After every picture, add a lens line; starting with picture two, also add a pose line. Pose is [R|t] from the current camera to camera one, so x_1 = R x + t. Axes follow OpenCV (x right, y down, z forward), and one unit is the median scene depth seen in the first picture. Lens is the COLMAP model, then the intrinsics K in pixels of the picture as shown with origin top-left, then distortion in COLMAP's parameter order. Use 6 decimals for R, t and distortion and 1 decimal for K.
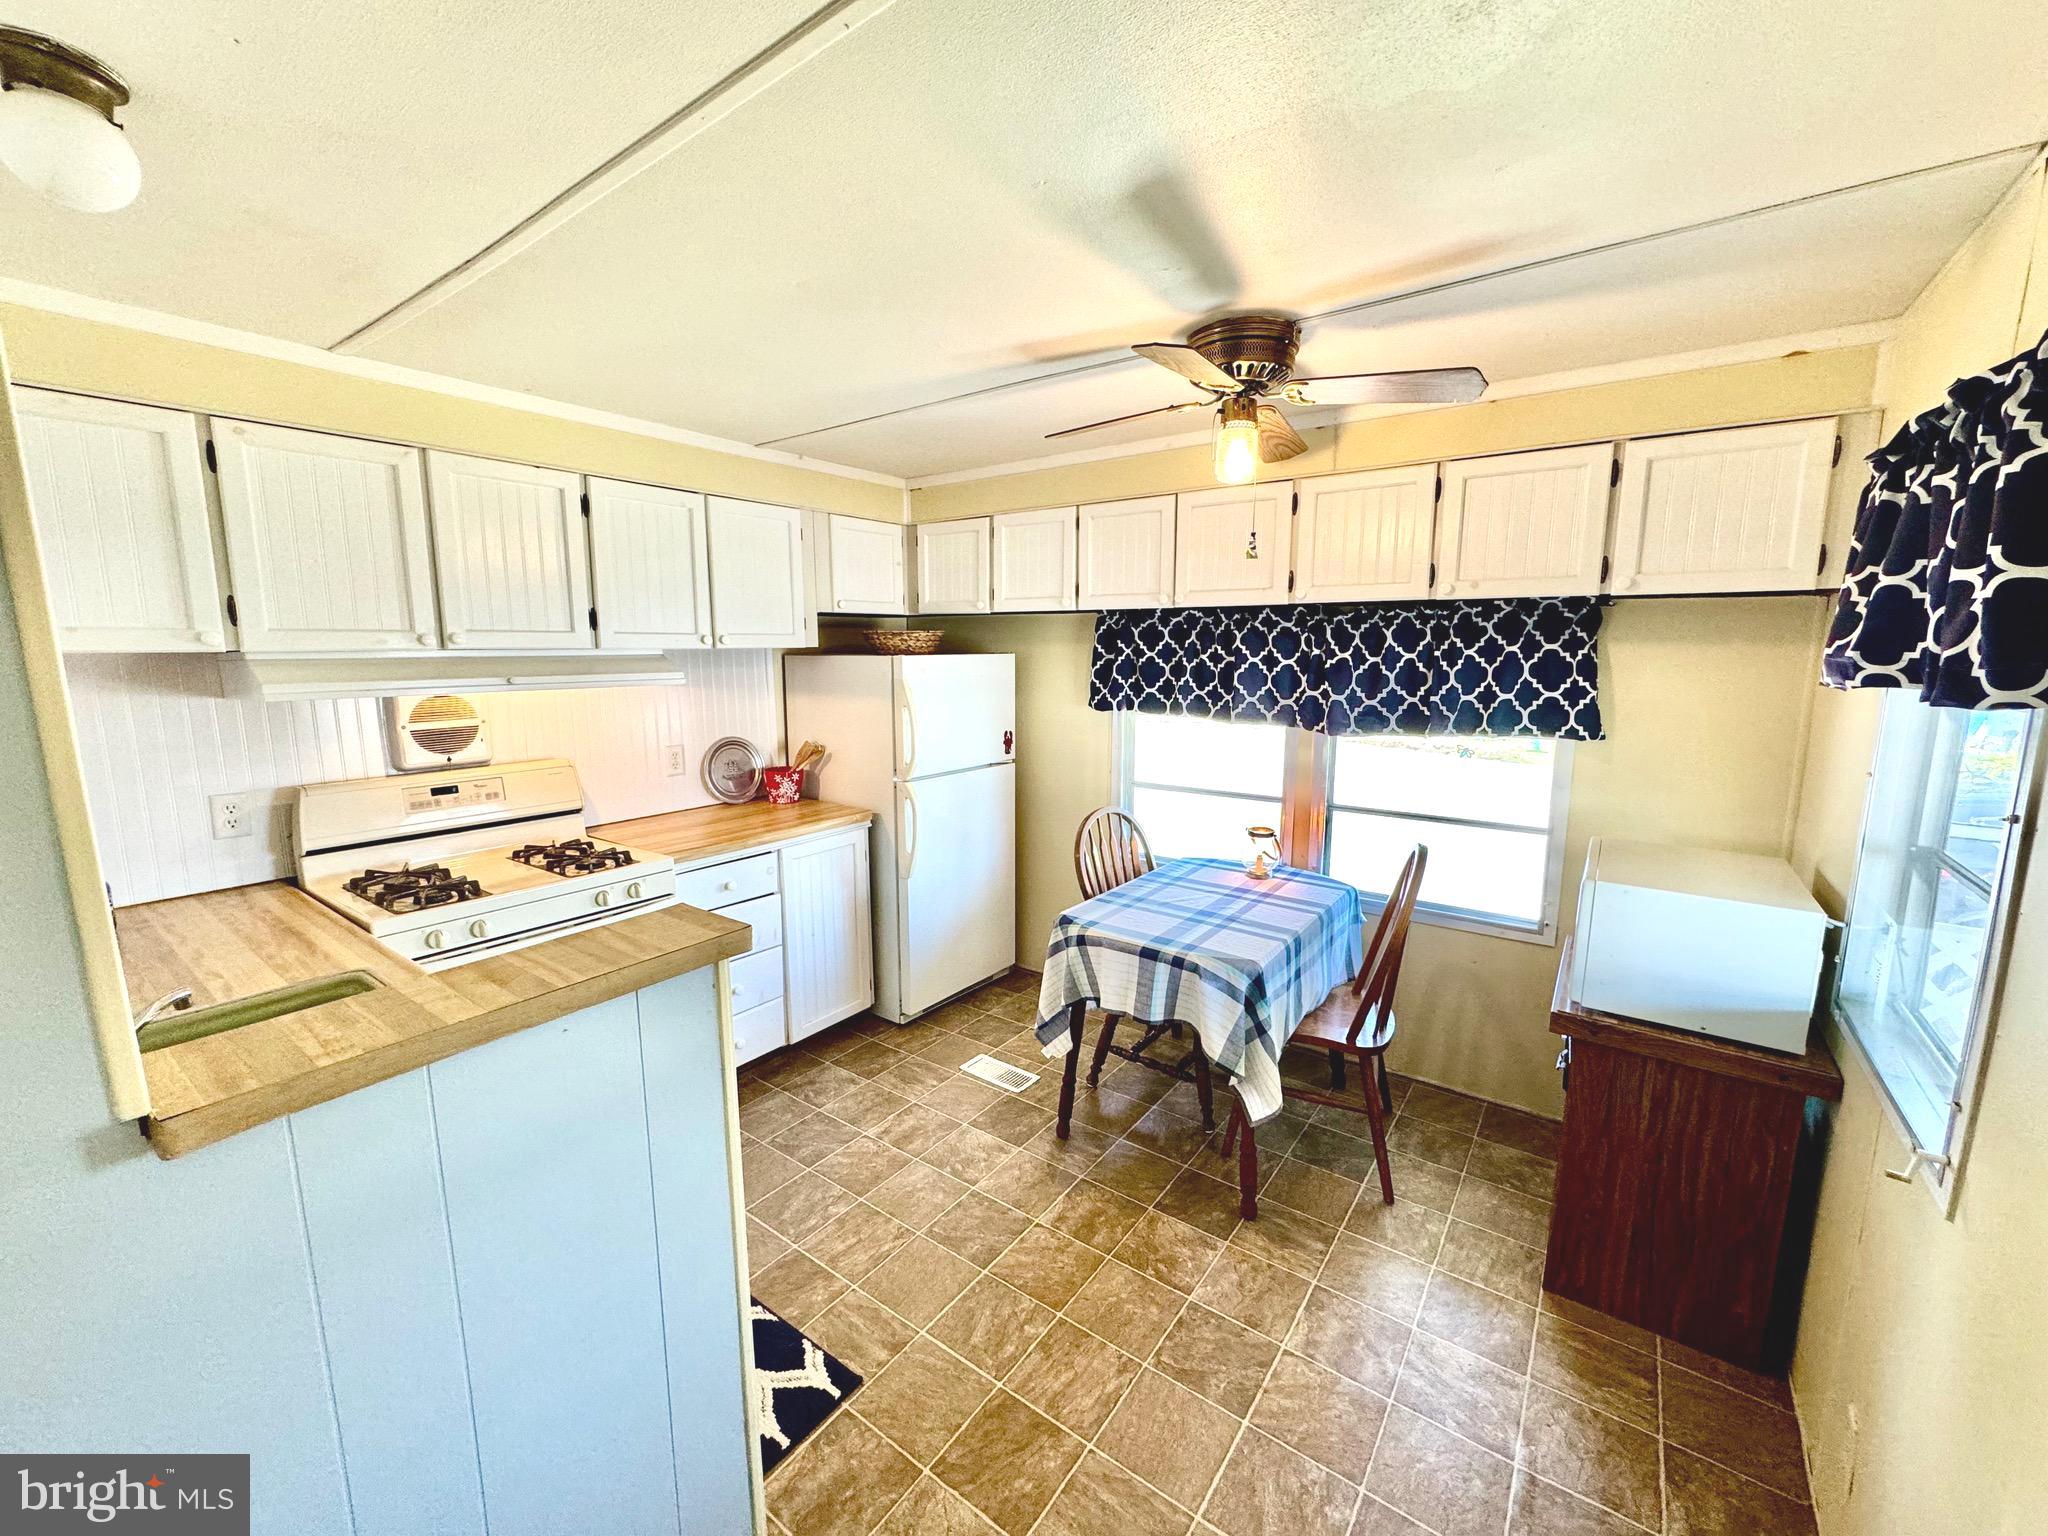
lens RADIAL K [[822.0, 0, 1024.0], [0, 822.0, 768.0], [0, 0, 1]] dist [-0.000314, 0.000301]
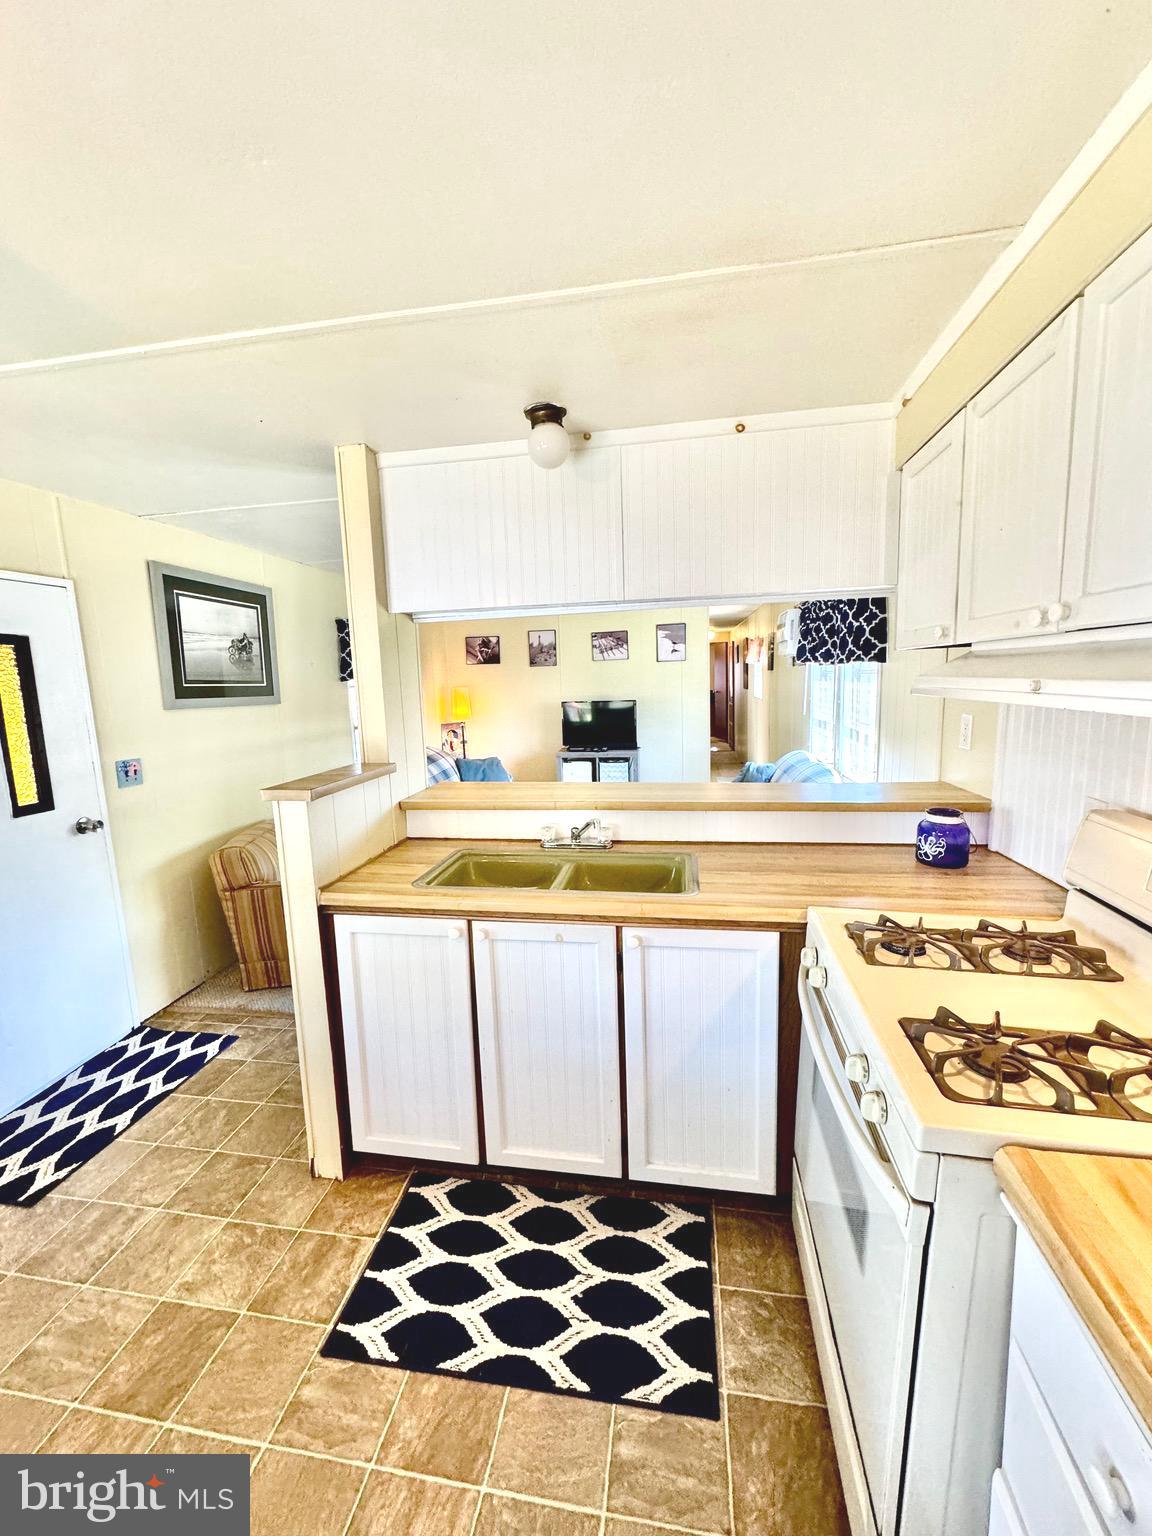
lens RADIAL K [[616.5, 0, 576.0], [0, 616.5, 768.0], [0, 0, 1]] dist [-0.000314, 0.000301]
pose [[-0.892826, 0.095778, -0.440099, -0.211965], [-0.035177, 0.959315, 0.280137, -0.209120], [0.449025, 0.265595, -0.853133, 1.613986]]
